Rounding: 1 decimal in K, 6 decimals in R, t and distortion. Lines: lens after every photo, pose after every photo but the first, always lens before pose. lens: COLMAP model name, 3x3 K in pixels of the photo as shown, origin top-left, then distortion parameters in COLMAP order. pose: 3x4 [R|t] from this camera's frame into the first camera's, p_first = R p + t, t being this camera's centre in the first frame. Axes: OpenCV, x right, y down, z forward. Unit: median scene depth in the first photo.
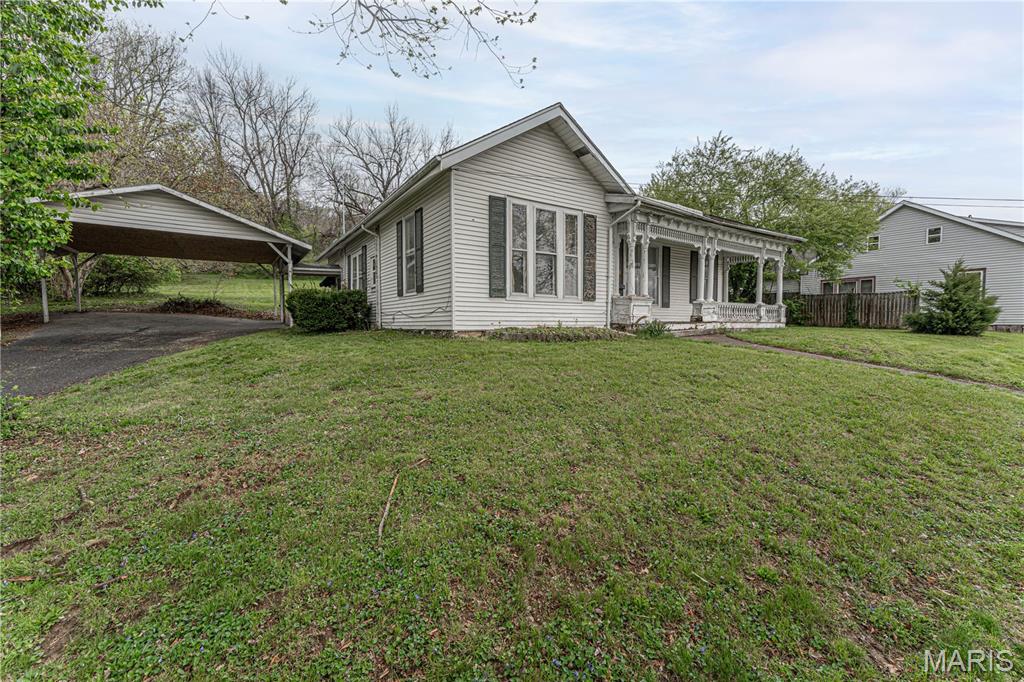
lens RADIAL K [[409.9, 0, 512.0], [0, 409.9, 341.0], [0, 0, 1]] dist [-0.002291, -0.000304]
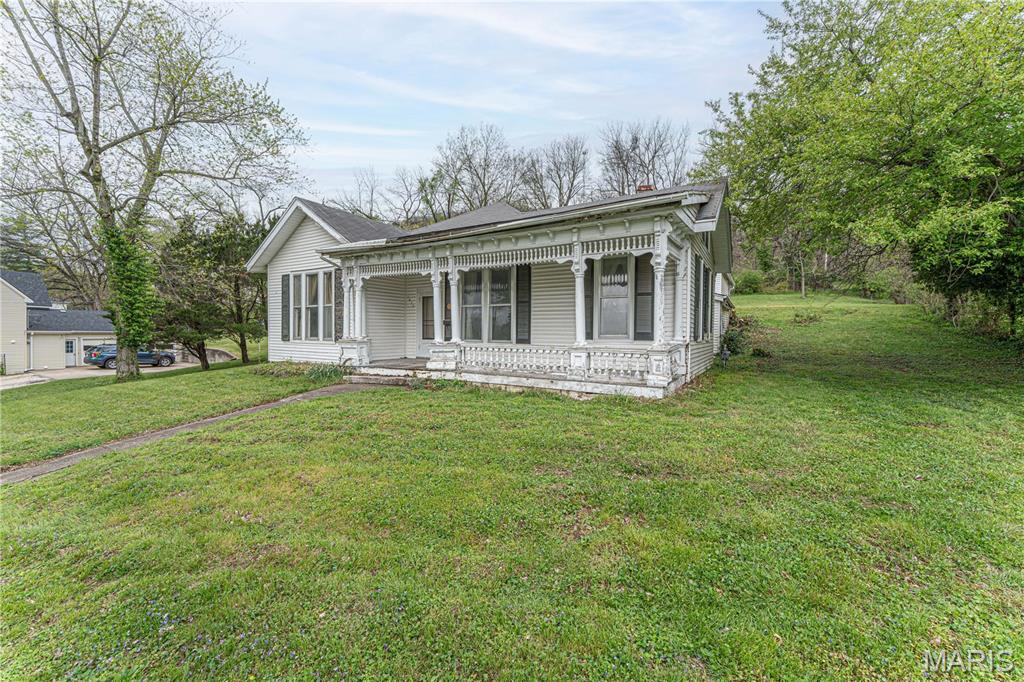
lens RADIAL K [[409.9, 0, 512.0], [0, 409.9, 341.0], [0, 0, 1]] dist [-0.002291, -0.000304]
pose [[0.438523, 0.028694, -0.898262, 1.485414], [-0.039489, 0.999140, 0.012639, -0.139388], [0.897852, 0.029929, 0.439280, 0.961287]]
